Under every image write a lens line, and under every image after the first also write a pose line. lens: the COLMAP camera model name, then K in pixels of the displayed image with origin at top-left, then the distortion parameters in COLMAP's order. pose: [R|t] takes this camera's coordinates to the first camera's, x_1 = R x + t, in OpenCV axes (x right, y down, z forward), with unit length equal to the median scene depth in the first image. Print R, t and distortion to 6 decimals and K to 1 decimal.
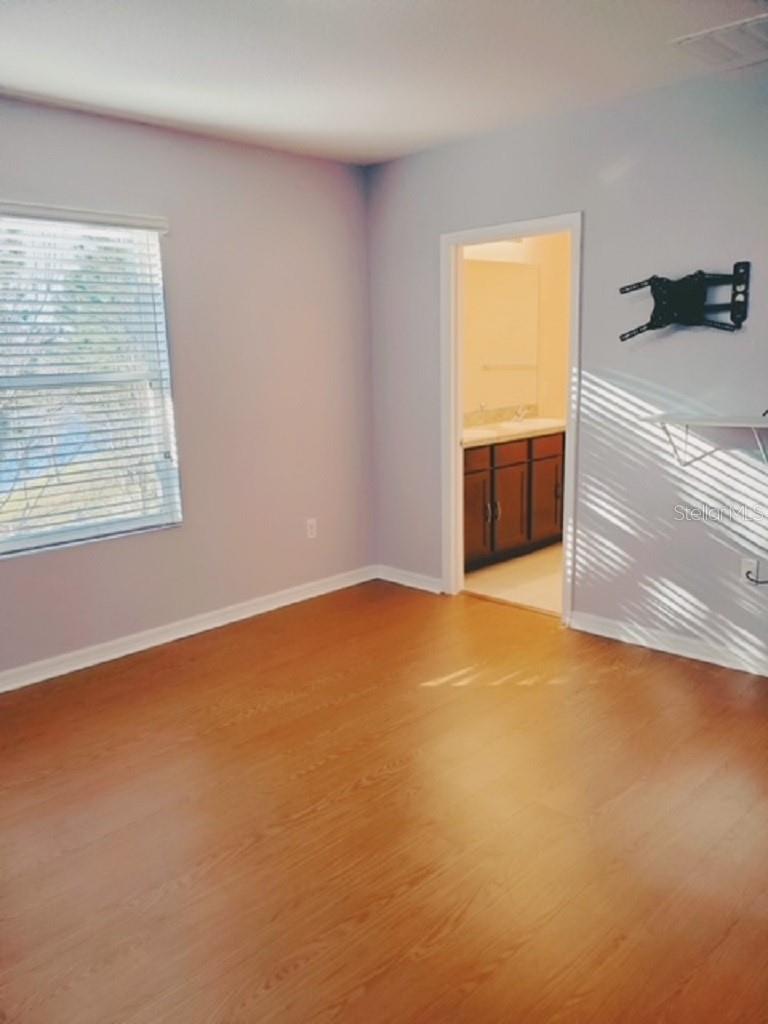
lens RADIAL K [[801.4, 0, 374.9], [0, 801.4, 523.7], [0, 0, 1]] dist [0.057971, -0.100258]
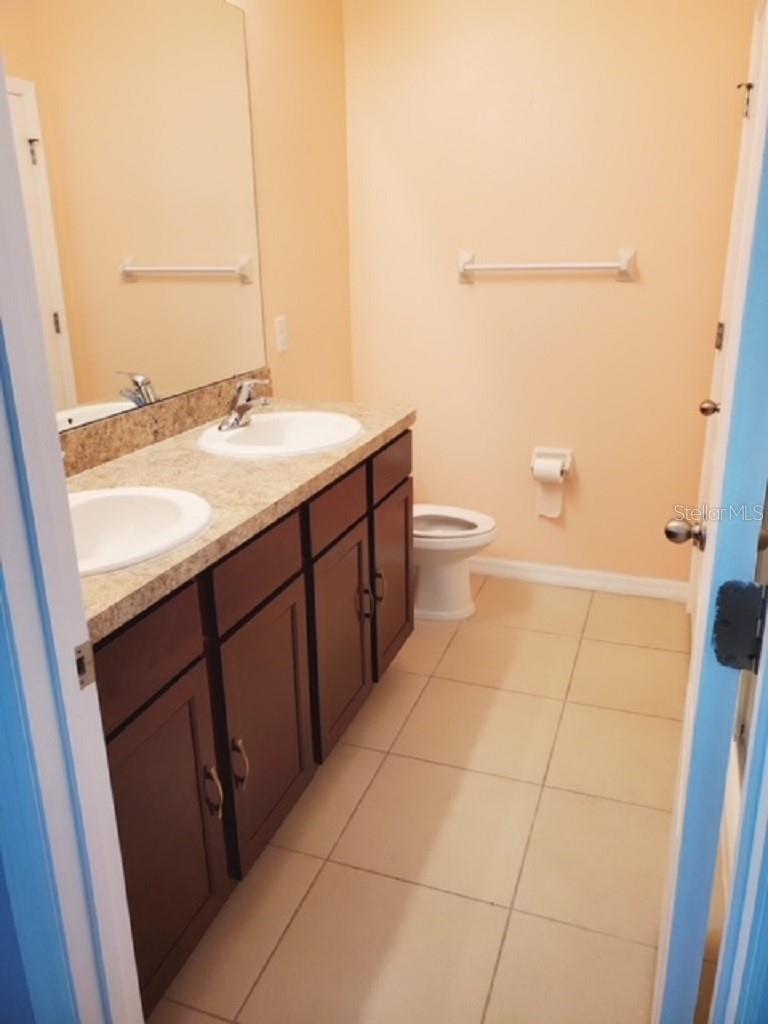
lens RADIAL K [[801.4, 0, 374.9], [0, 801.4, 523.7], [0, 0, 1]] dist [0.057971, -0.100258]
pose [[0.907973, -0.132951, 0.397378, 0.079173], [0.085845, 0.987235, 0.134152, -0.128965], [-0.410142, -0.087693, 0.907796, 0.633223]]
